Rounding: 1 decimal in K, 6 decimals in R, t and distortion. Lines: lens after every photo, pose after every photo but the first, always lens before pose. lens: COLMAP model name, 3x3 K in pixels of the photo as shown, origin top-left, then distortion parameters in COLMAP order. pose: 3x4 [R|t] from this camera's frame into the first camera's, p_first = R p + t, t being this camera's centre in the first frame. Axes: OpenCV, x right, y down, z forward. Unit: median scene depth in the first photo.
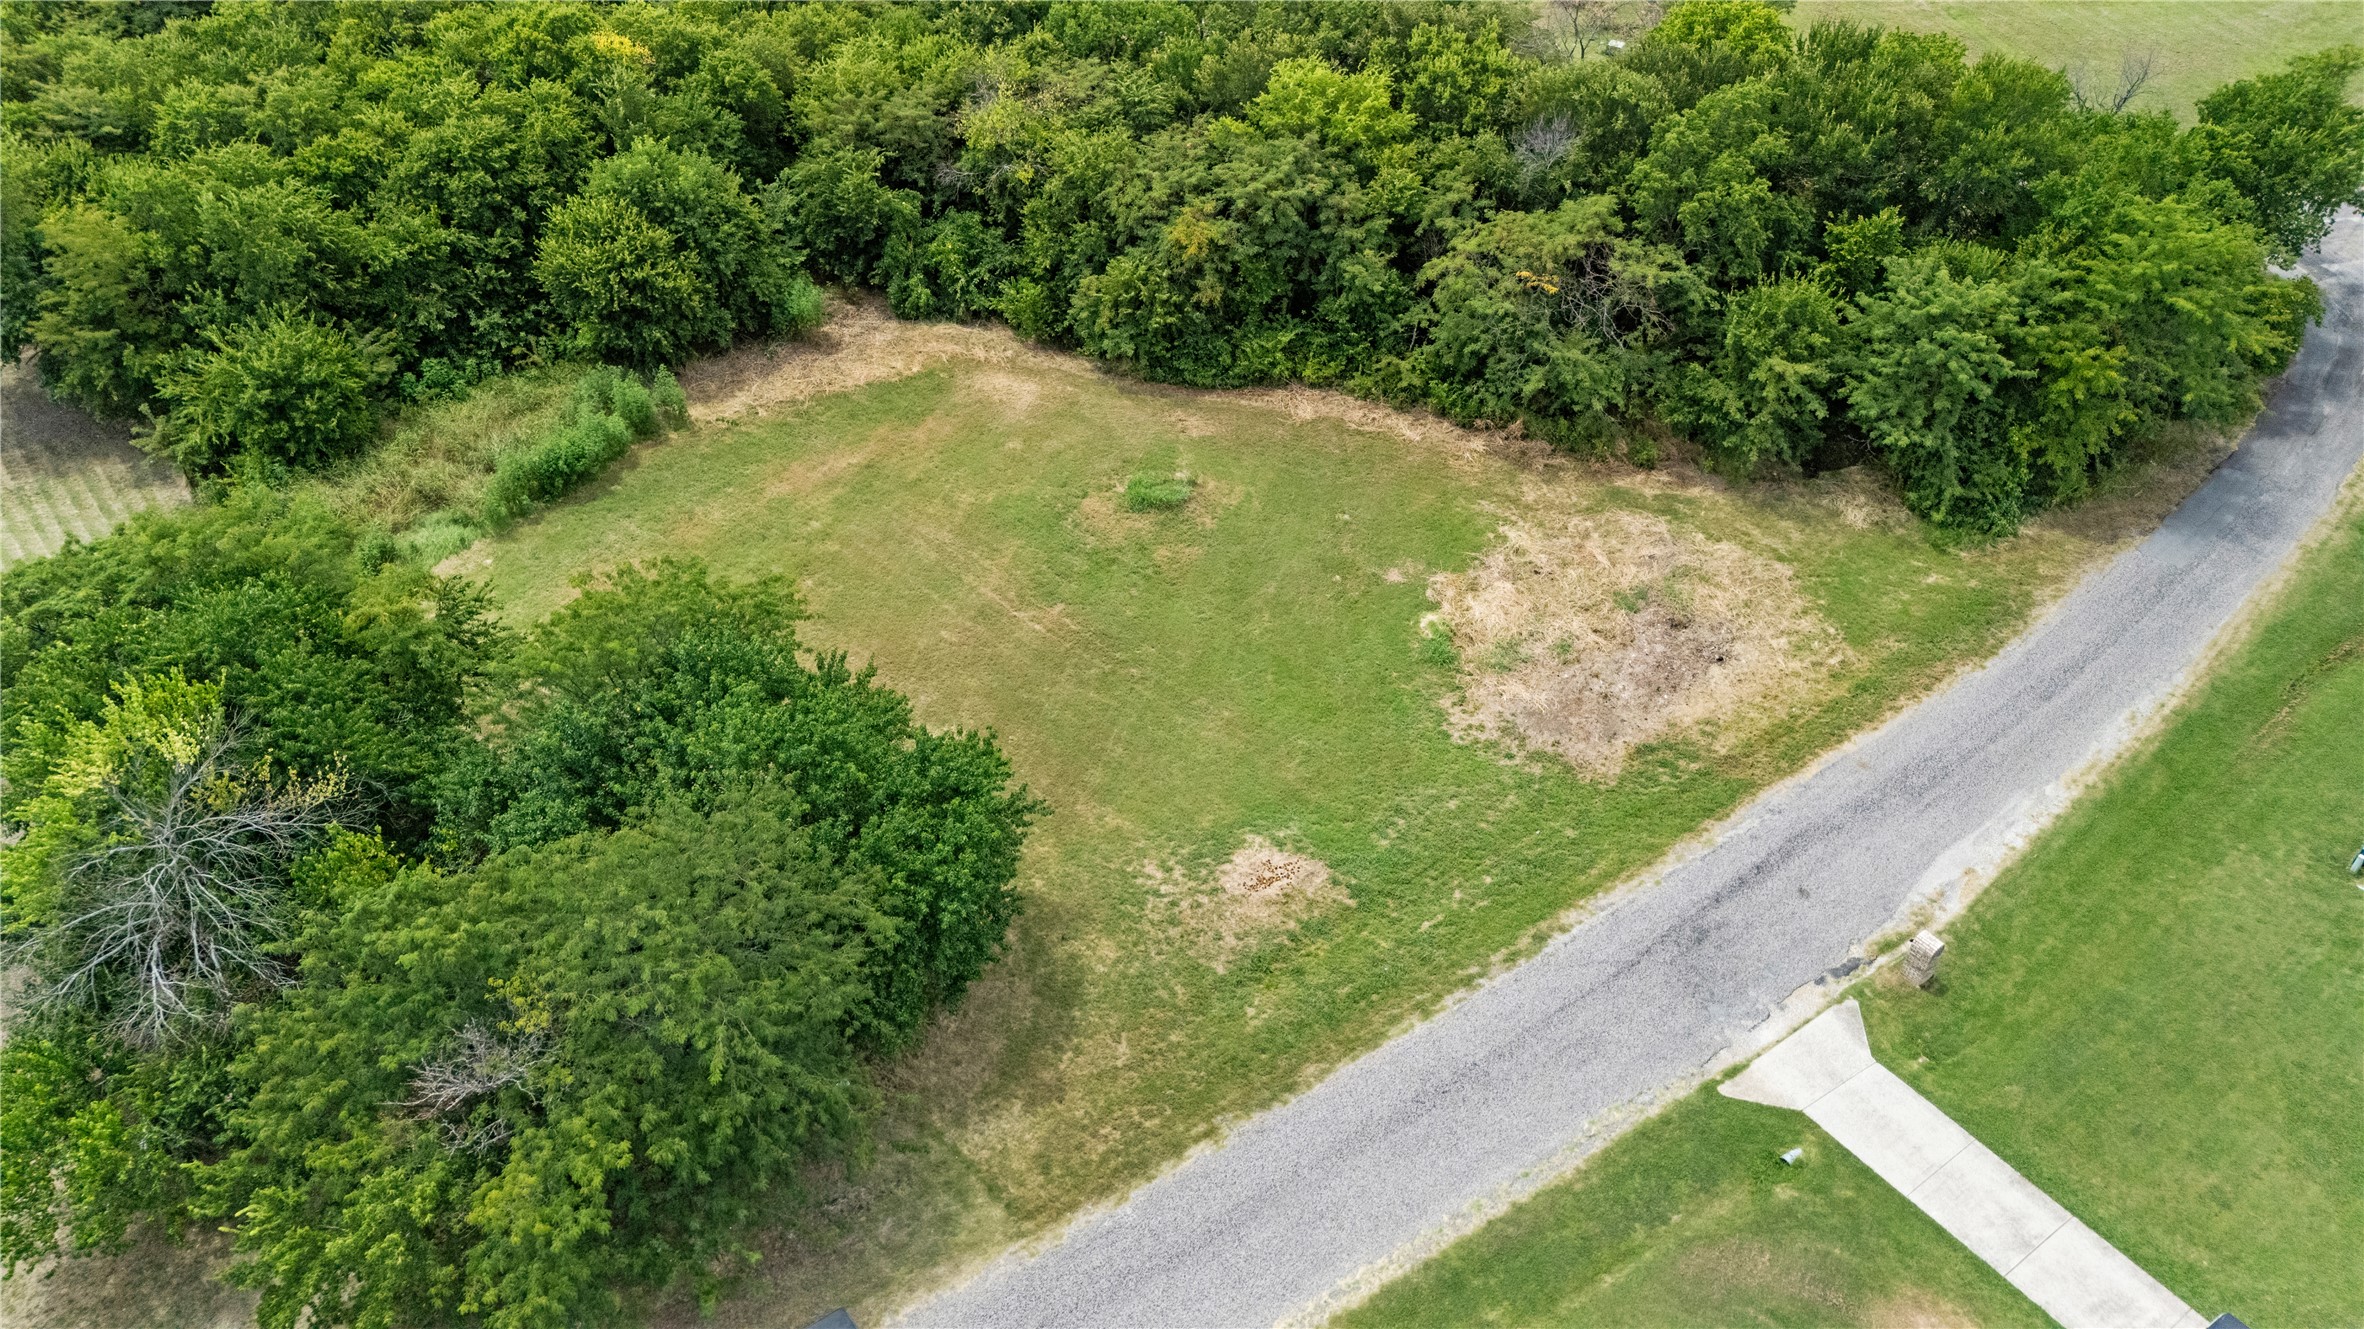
lens RADIAL K [[1731.8, 0, 1182.0], [0, 1731.8, 664.5], [0, 0, 1]] dist [0.061934, -0.055017]
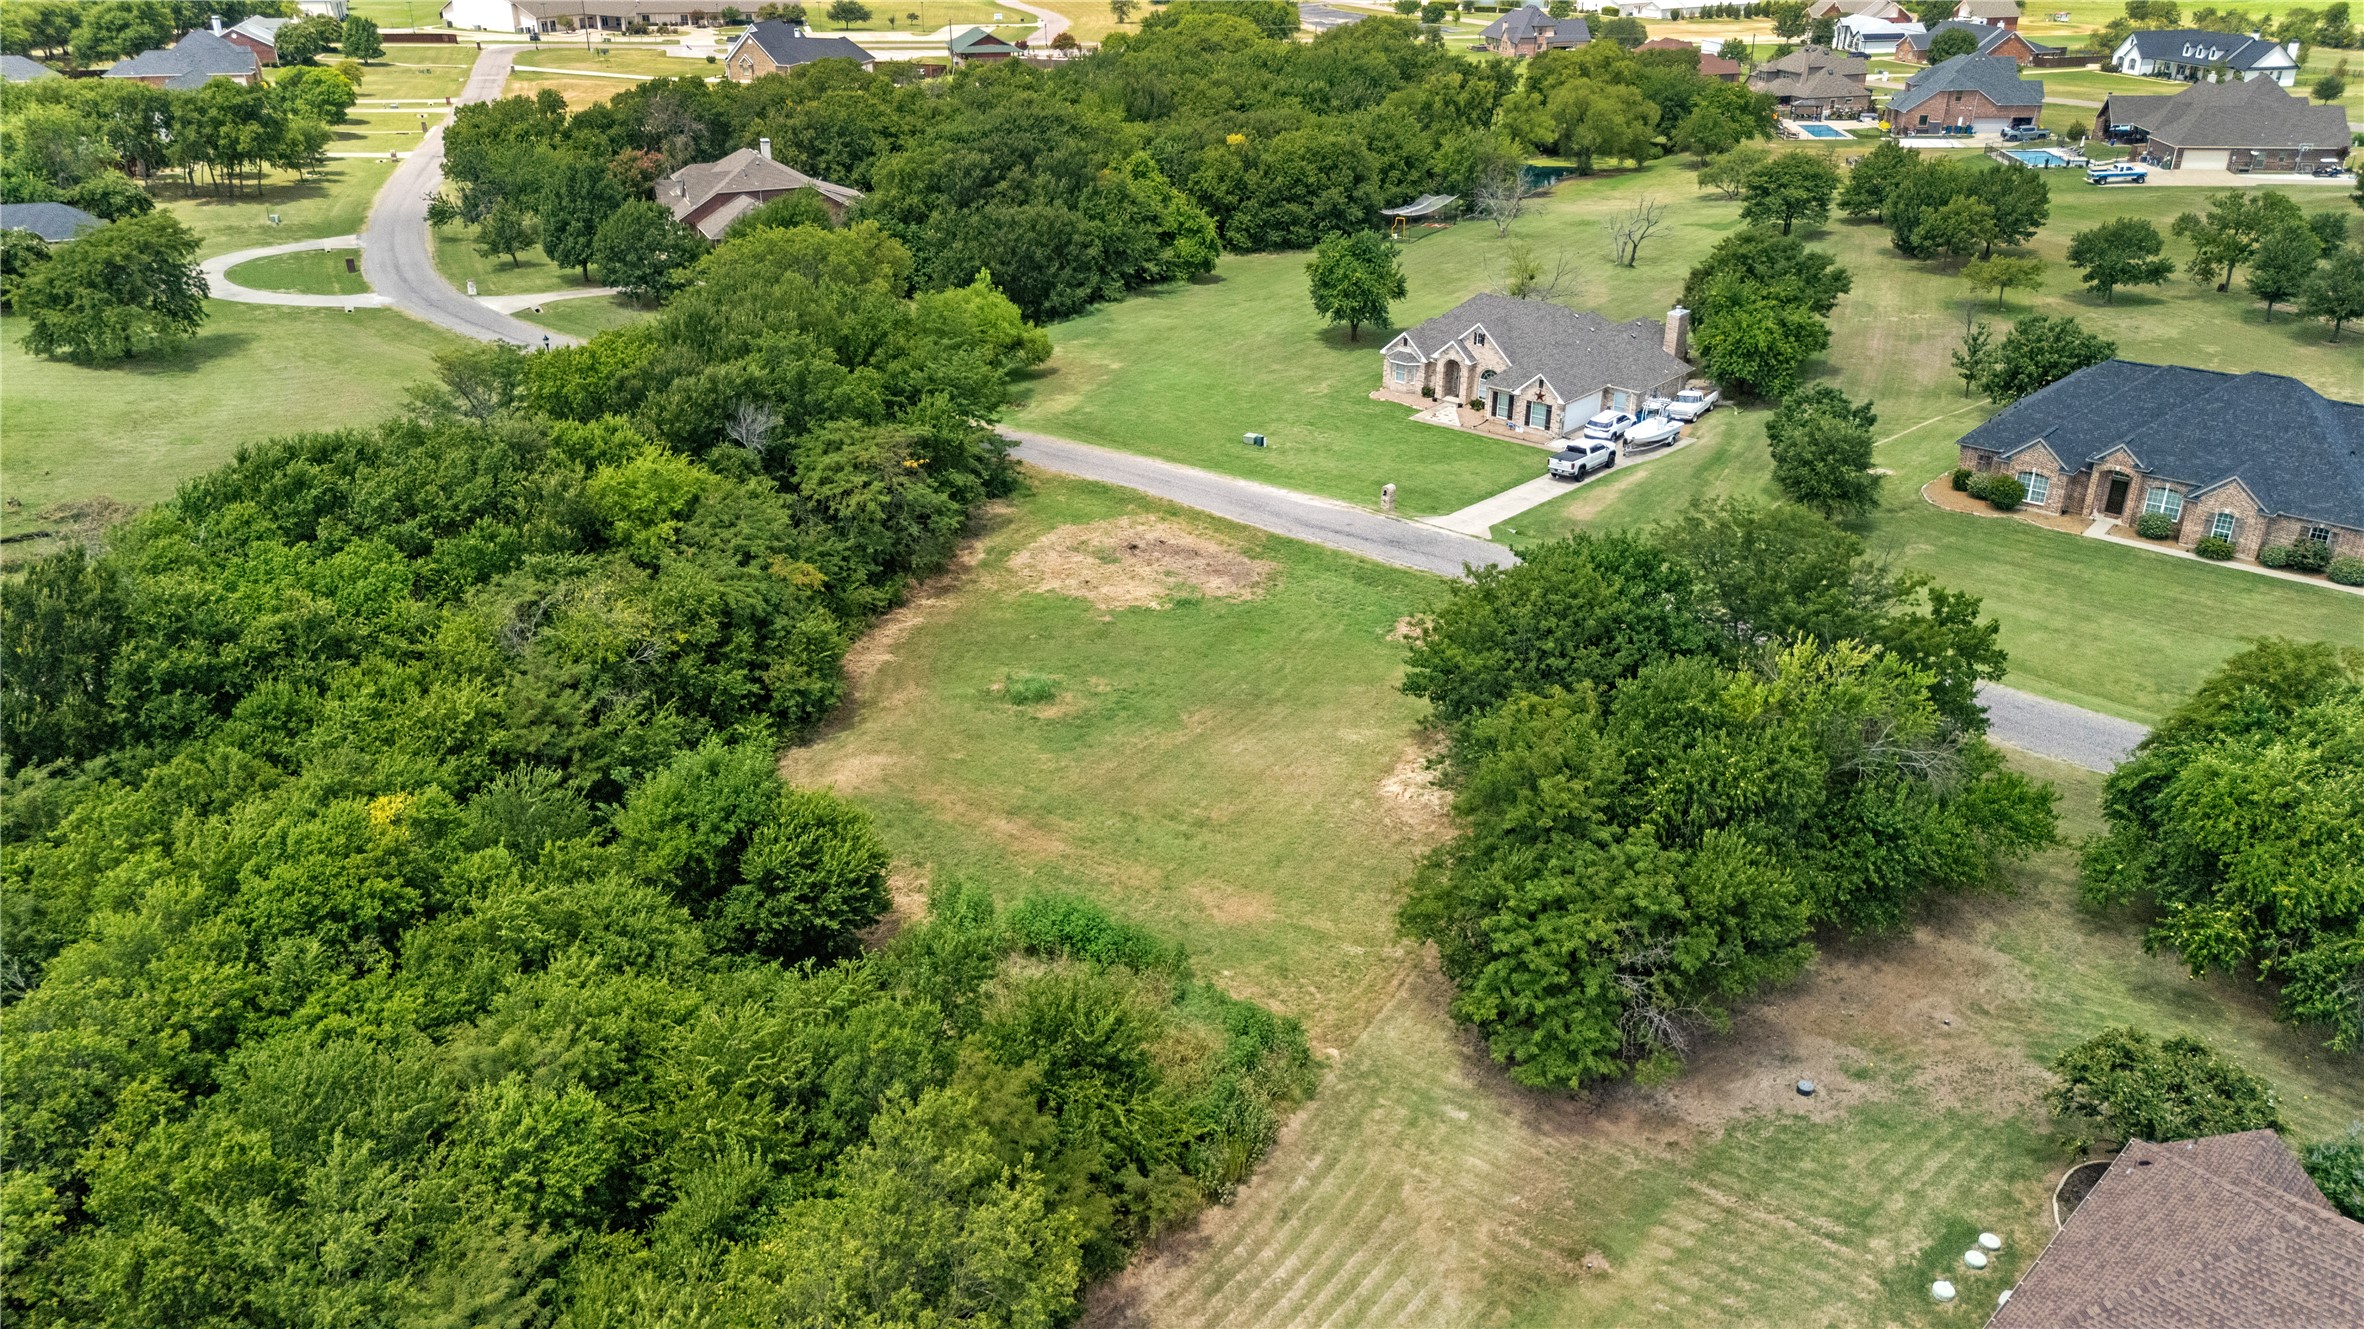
lens RADIAL K [[1731.8, 0, 1182.0], [0, 1731.8, 664.5], [0, 0, 1]] dist [0.061934, -0.055017]
pose [[-0.164349, -0.417174, 0.893843, -1.145807], [0.645548, 0.639669, 0.417242, -0.566850], [-0.745826, 0.645592, 0.164177, 0.741757]]
